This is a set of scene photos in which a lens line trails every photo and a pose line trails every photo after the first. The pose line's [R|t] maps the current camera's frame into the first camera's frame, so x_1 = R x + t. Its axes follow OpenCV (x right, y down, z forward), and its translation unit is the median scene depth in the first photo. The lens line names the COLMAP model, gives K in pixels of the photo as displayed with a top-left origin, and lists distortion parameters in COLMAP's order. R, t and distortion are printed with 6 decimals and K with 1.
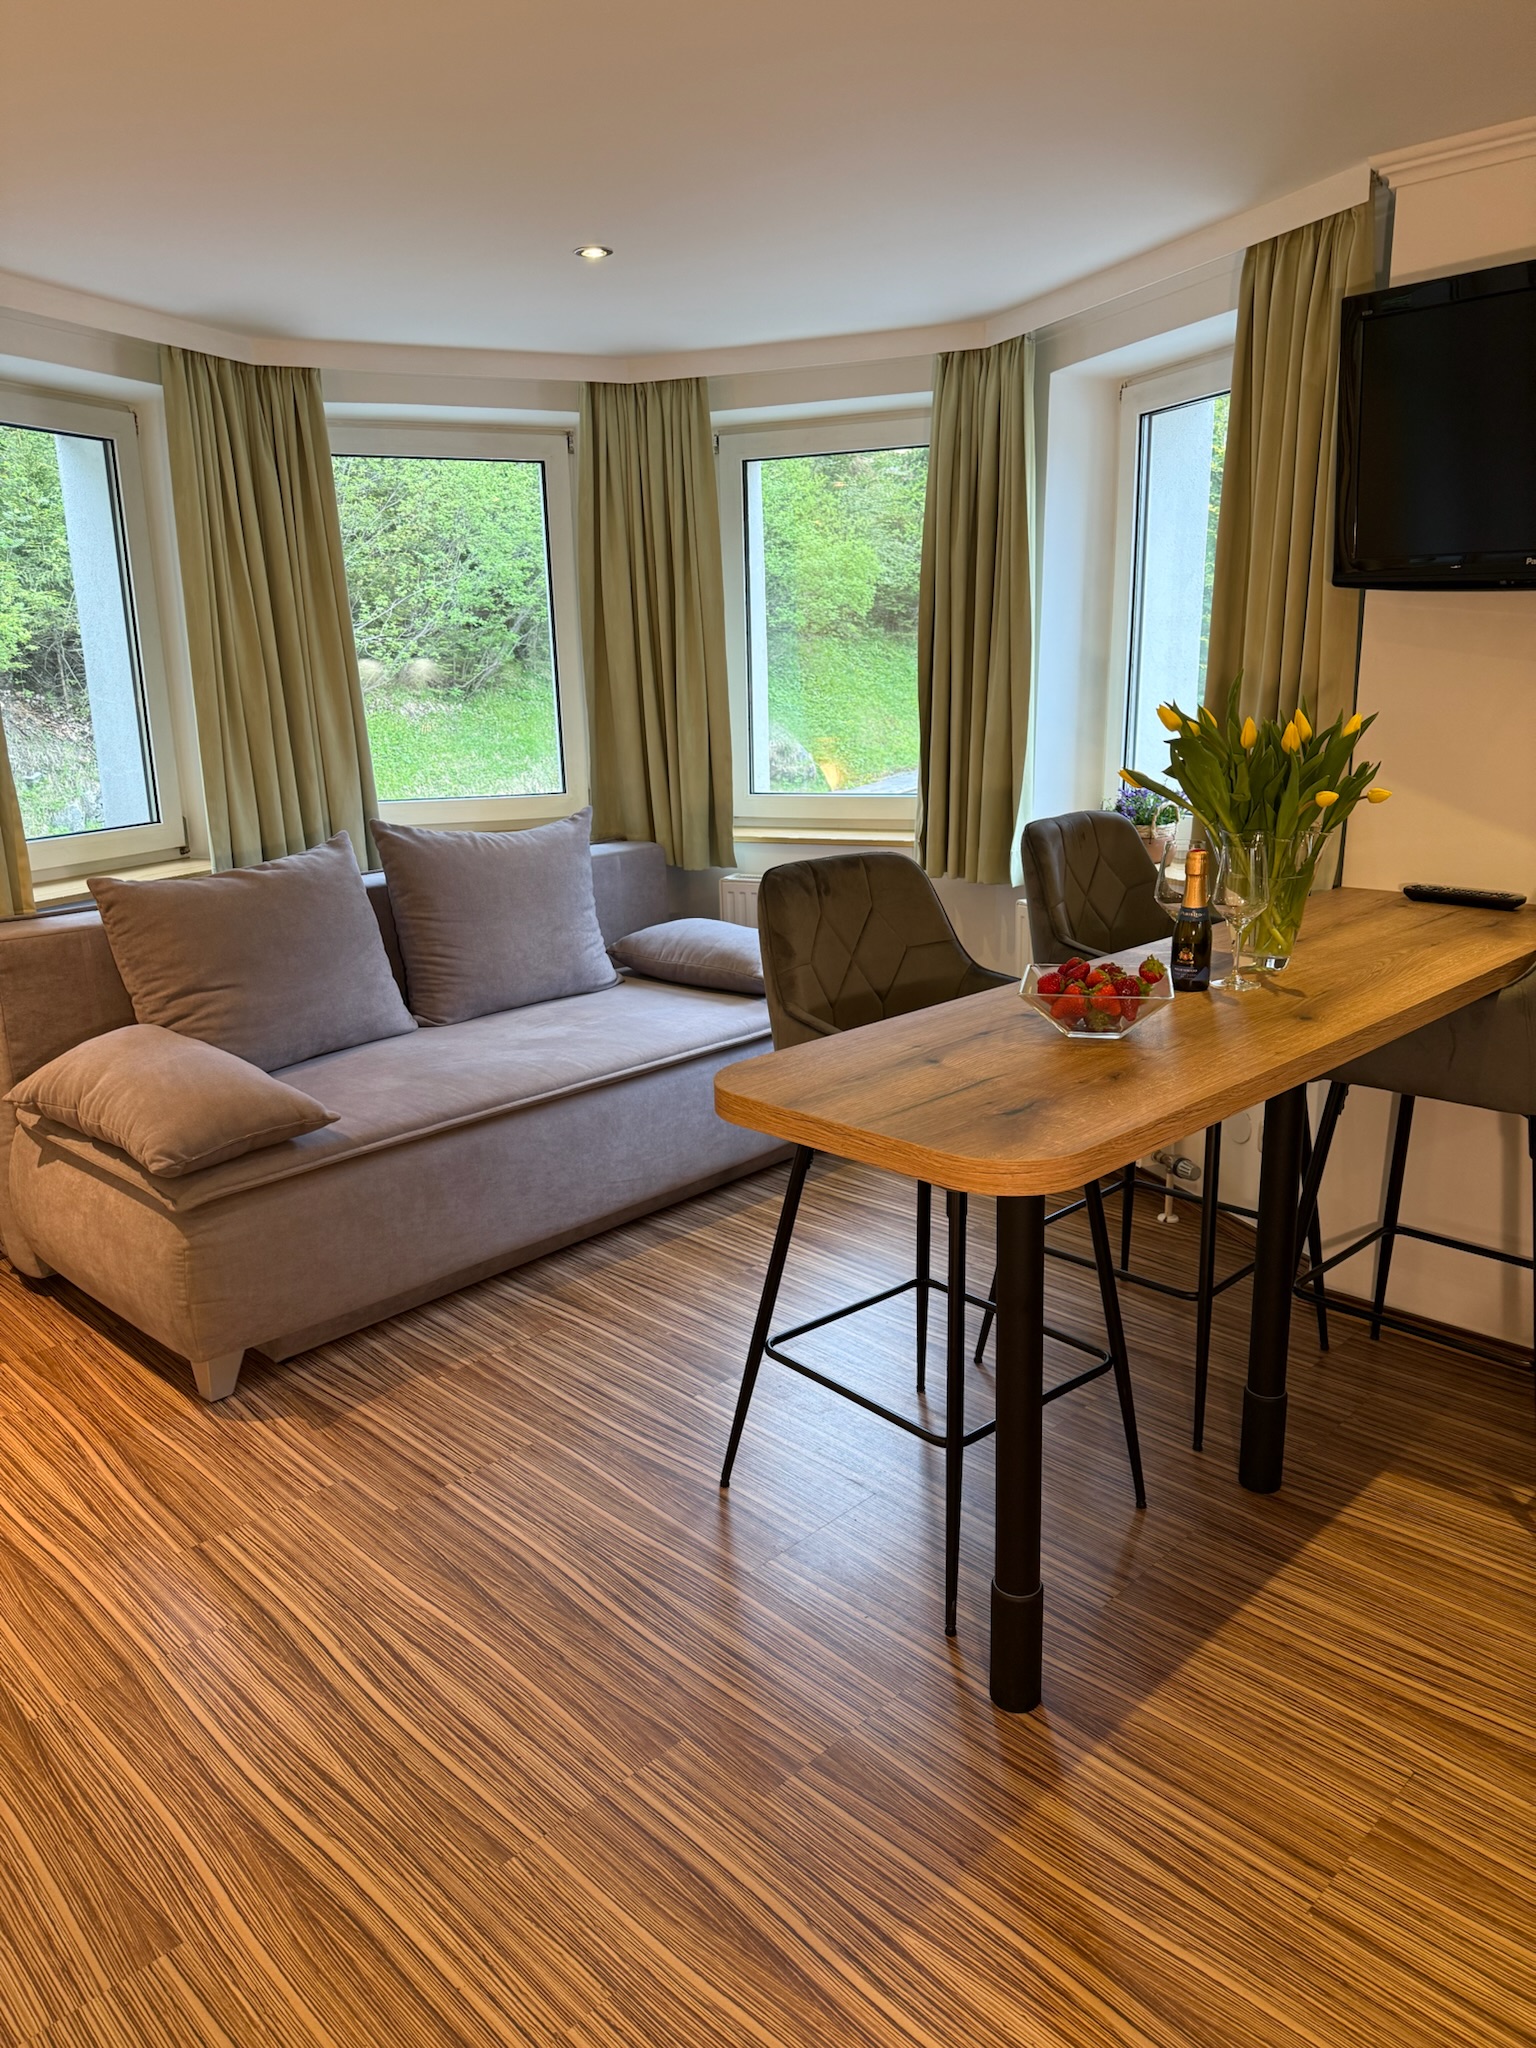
lens RADIAL K [[1440.5, 0, 768.0], [0, 1440.5, 1020.9], [0, 0, 1]] dist [0.044154, -0.054967]
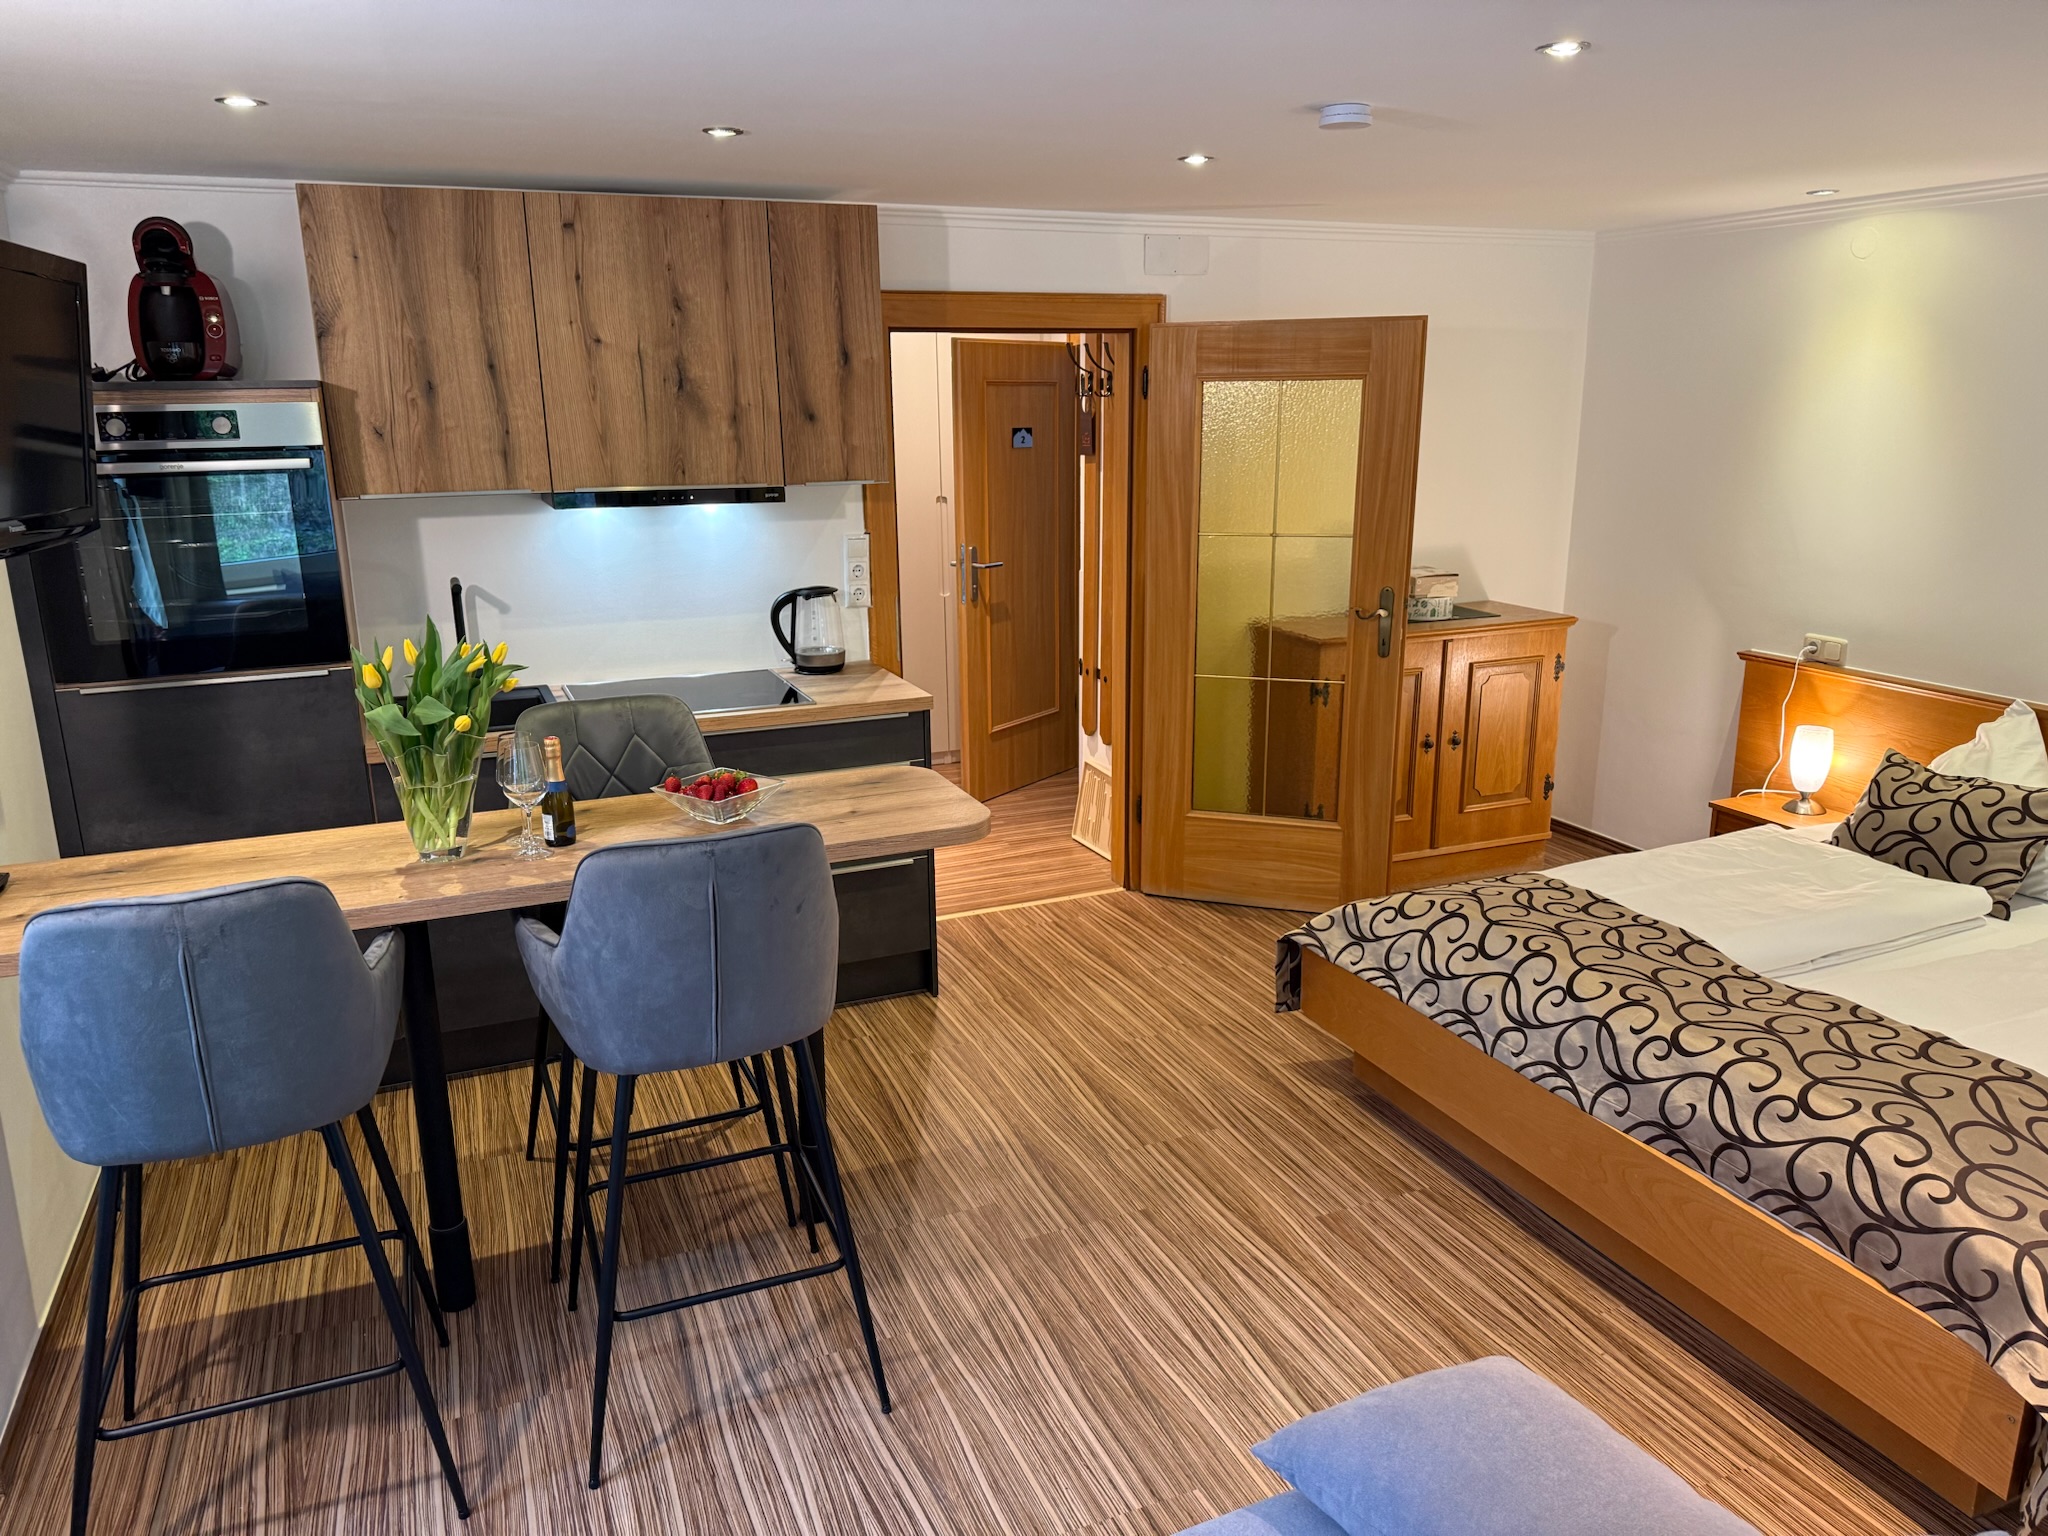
lens RADIAL K [[1440.5, 0, 1022.5], [0, 1440.5, 769.0], [0, 0, 1]] dist [0.044154, -0.054967]
pose [[-0.925971, -0.060473, 0.372722, -0.430928], [0.125618, 0.881533, 0.455104, -0.472182], [-0.356088, 0.468234, -0.808677, 1.433659]]
